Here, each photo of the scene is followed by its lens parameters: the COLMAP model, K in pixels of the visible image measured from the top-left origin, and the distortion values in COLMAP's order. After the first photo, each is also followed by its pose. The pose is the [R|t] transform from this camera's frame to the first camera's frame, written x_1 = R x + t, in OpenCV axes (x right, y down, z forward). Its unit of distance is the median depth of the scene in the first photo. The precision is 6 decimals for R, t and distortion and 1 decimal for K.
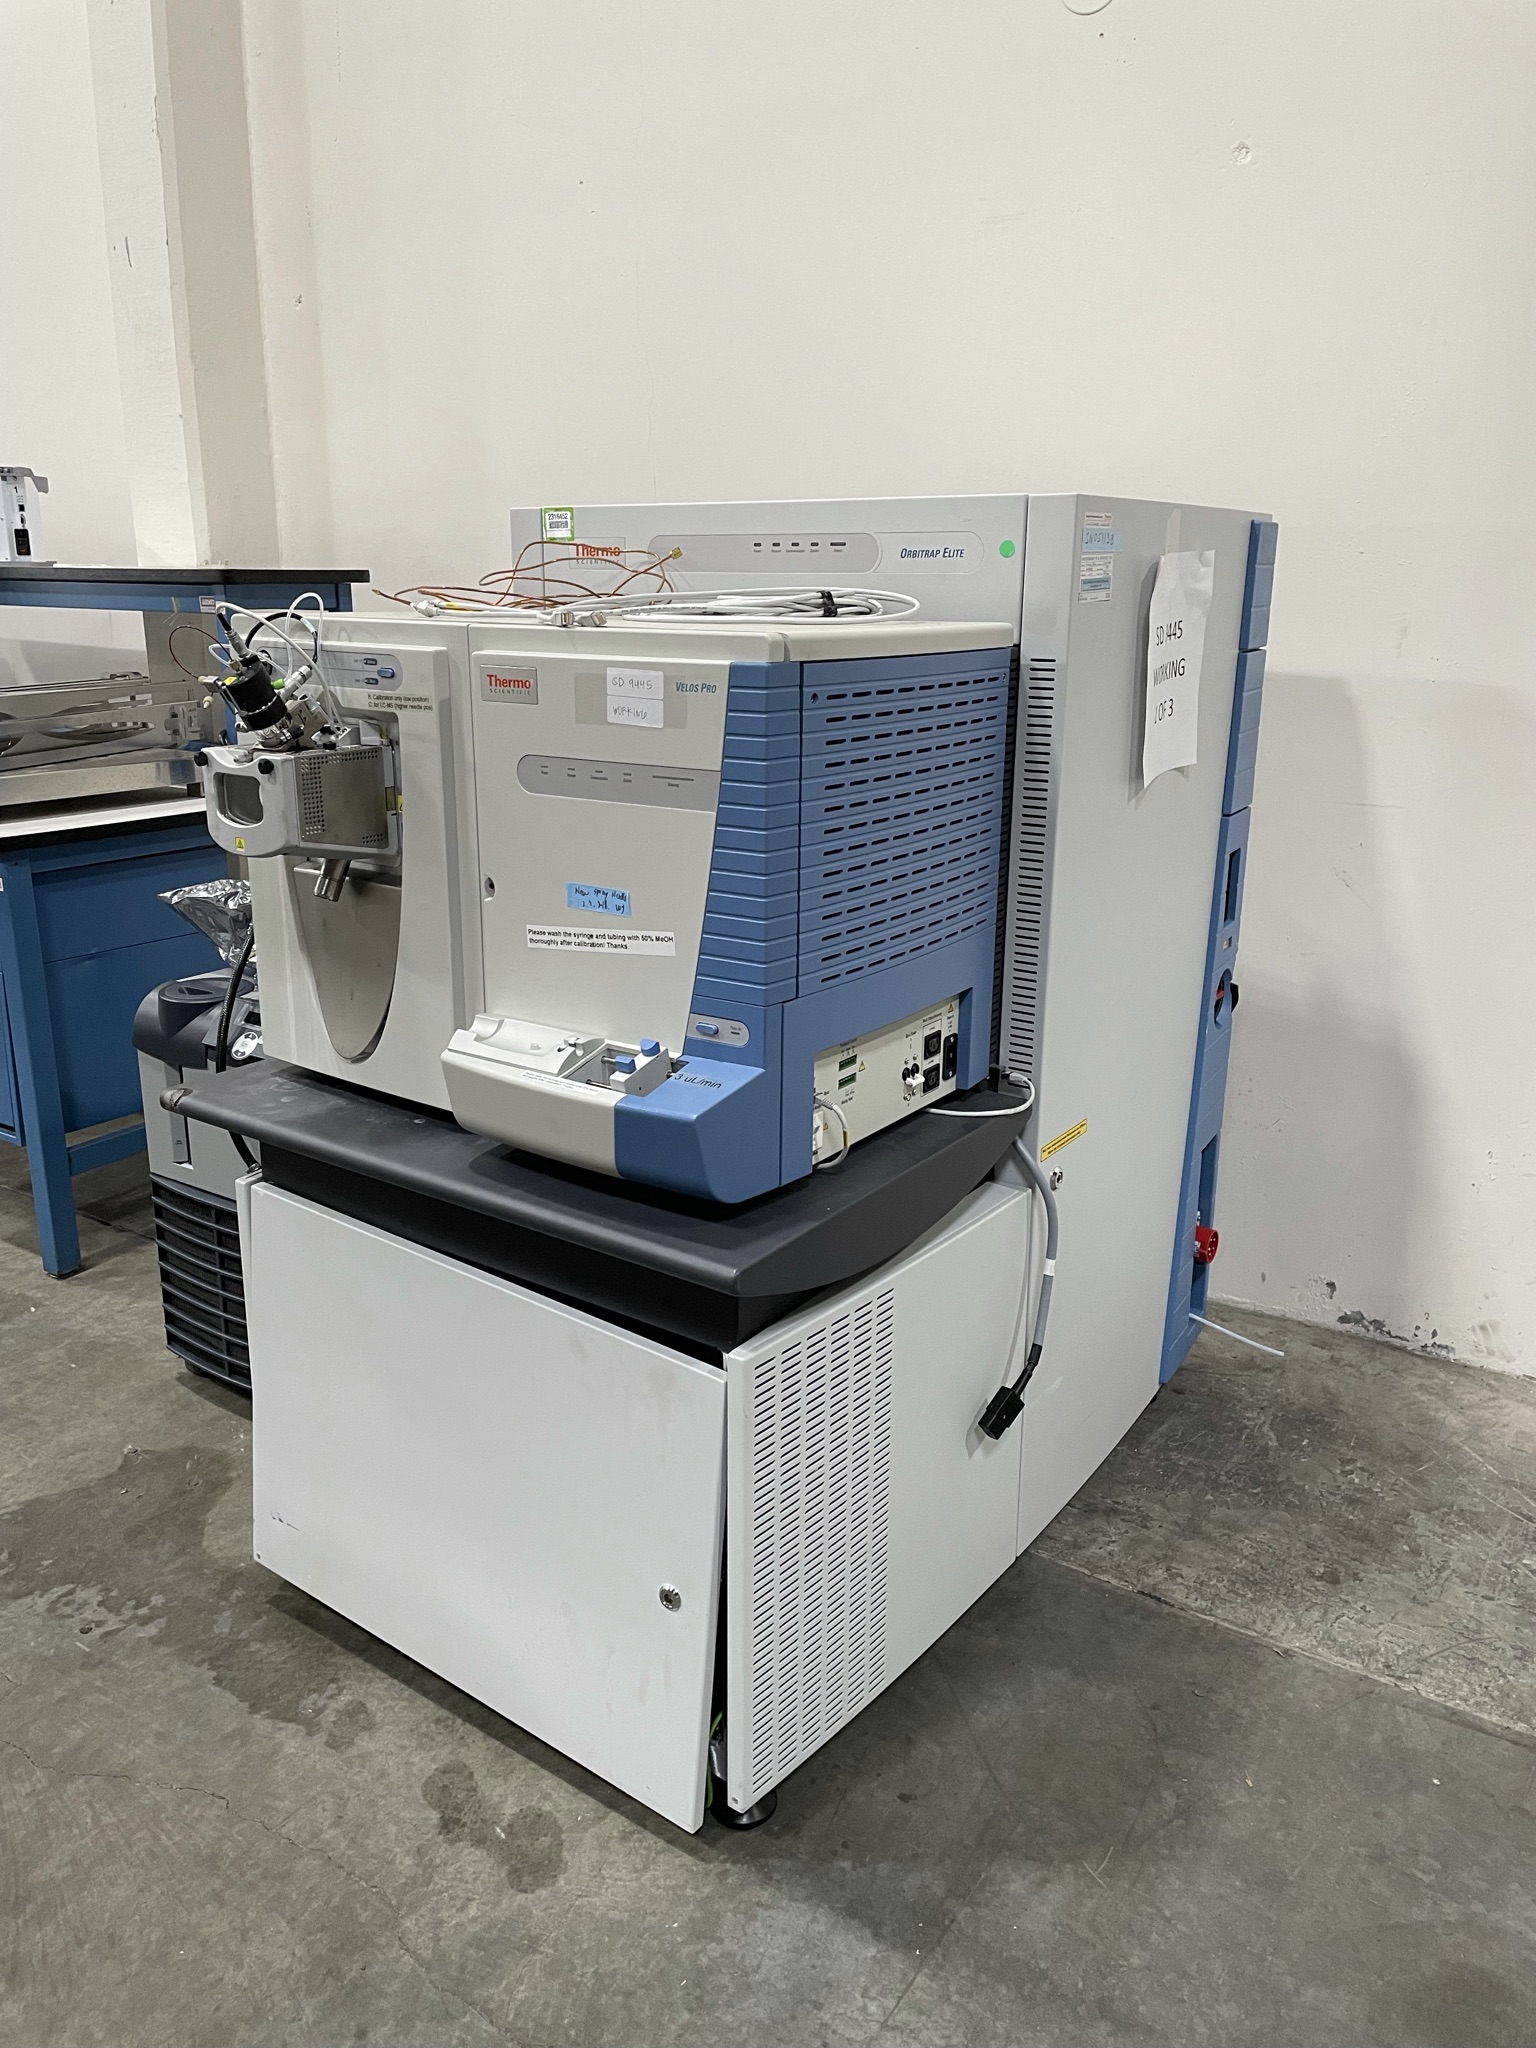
lens RADIAL K [[1546.1, 0, 778.9], [0, 1546.1, 1023.9], [0, 0, 1]] dist [0.063709, -0.079865]
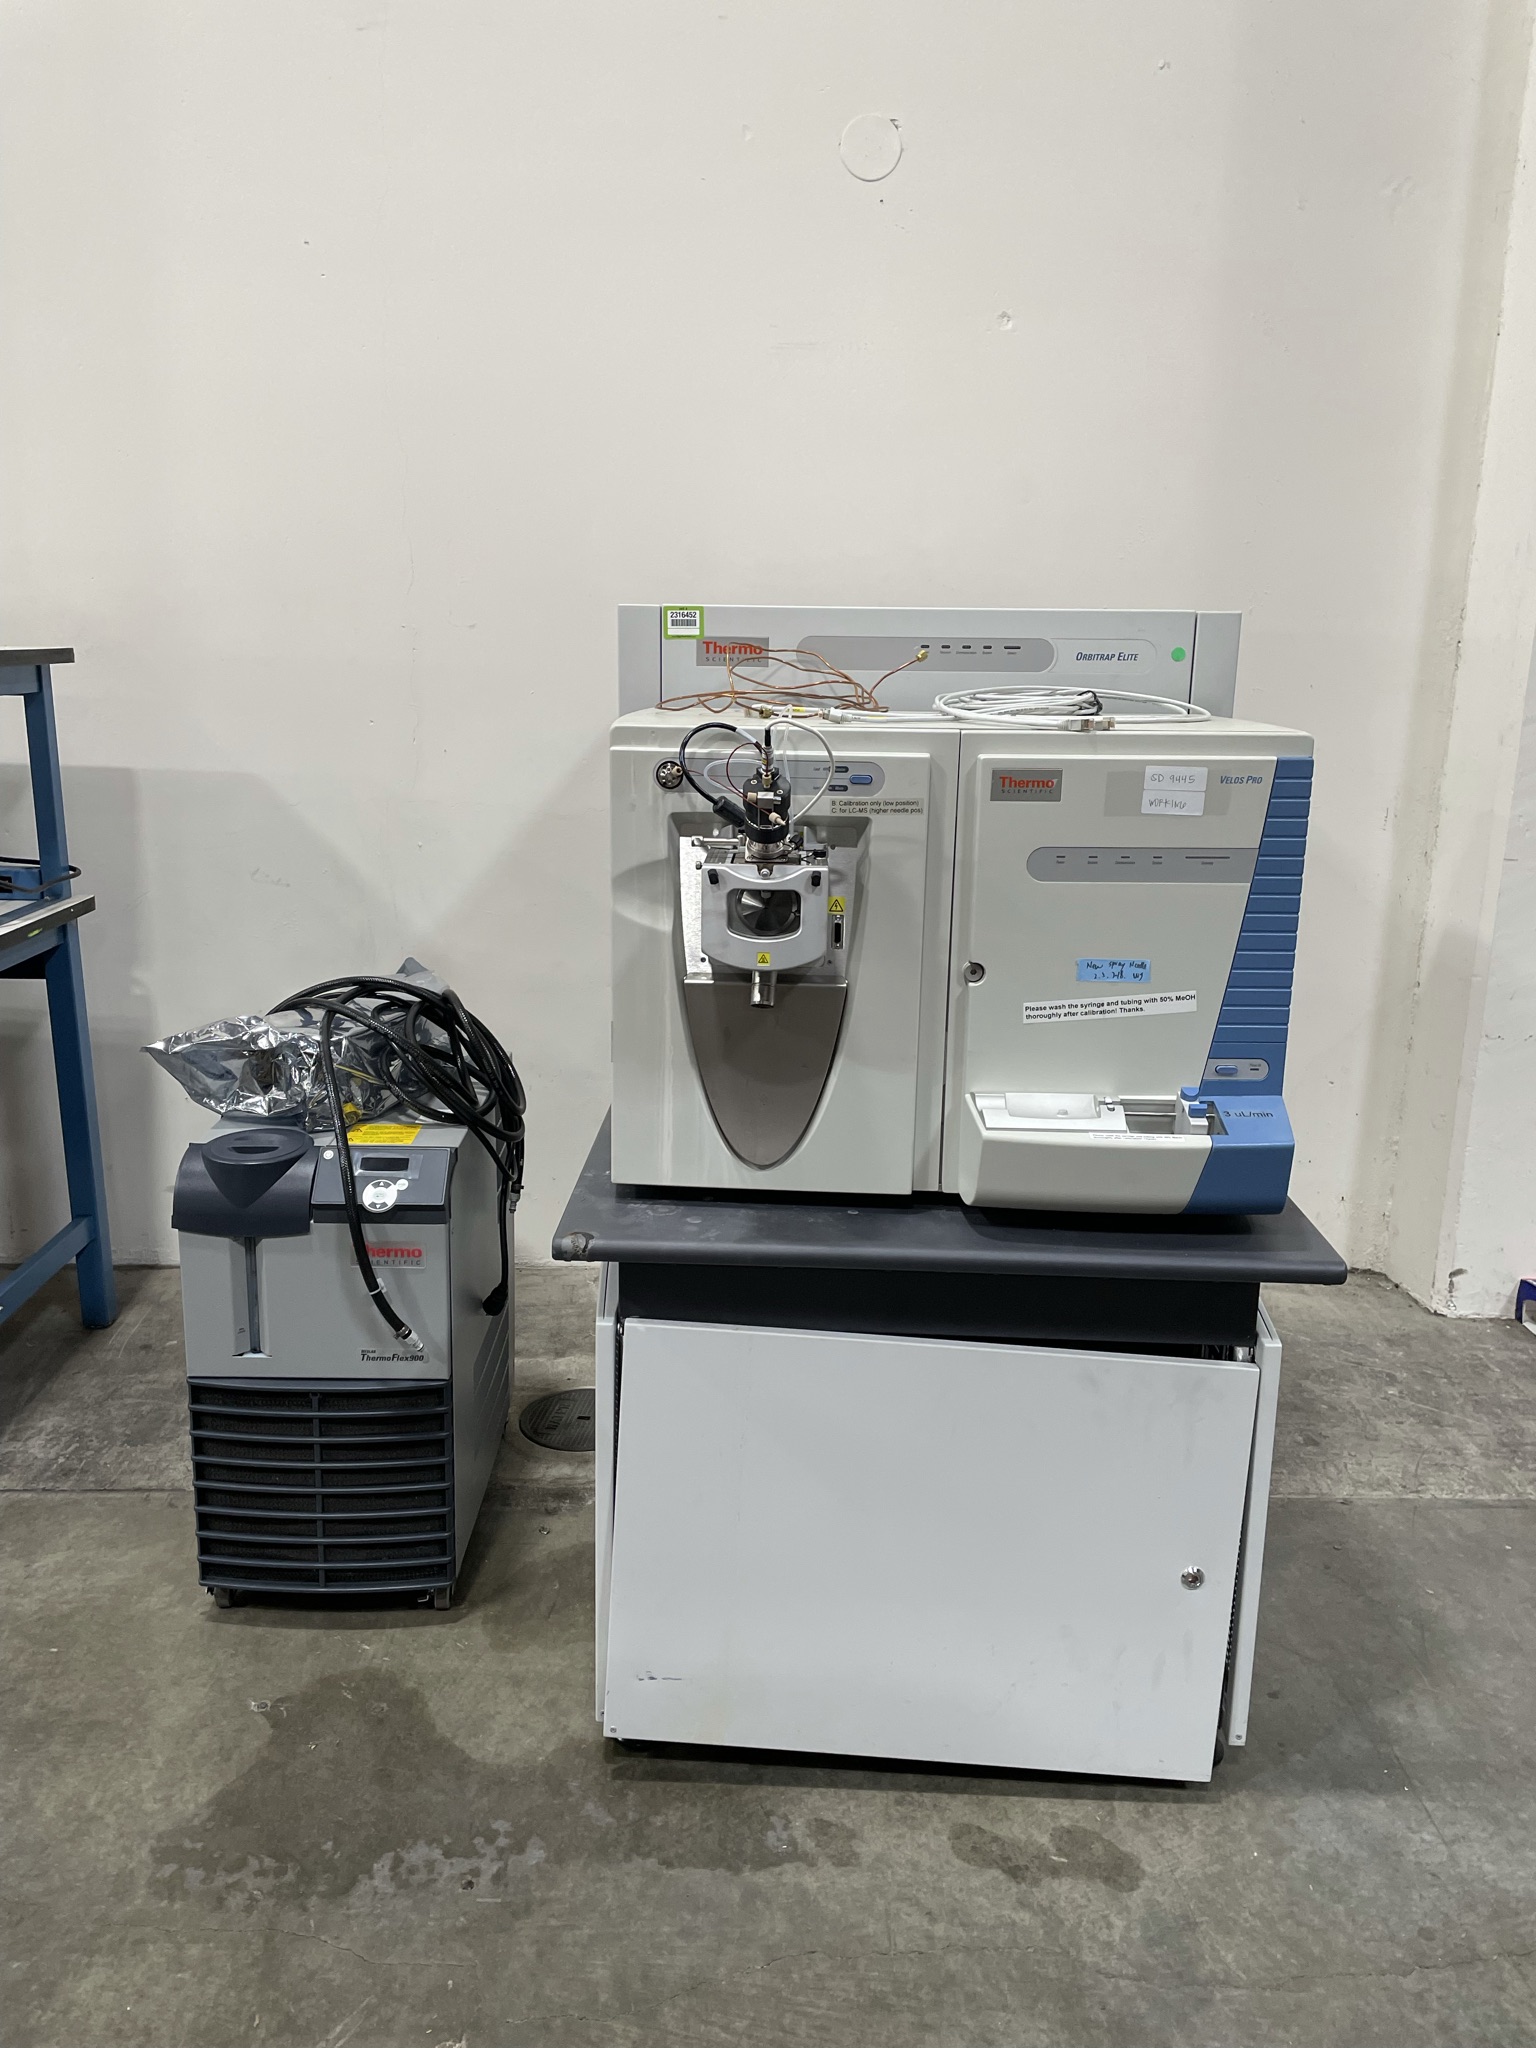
lens RADIAL K [[1546.1, 0, 749.7], [0, 1546.1, 1018.3], [0, 0, 1]] dist [0.063709, -0.079865]
pose [[0.830794, -0.126562, 0.542000, -0.884960], [0.145427, 0.989336, 0.008106, -0.087529], [-0.537246, 0.072087, 0.840339, 0.188230]]
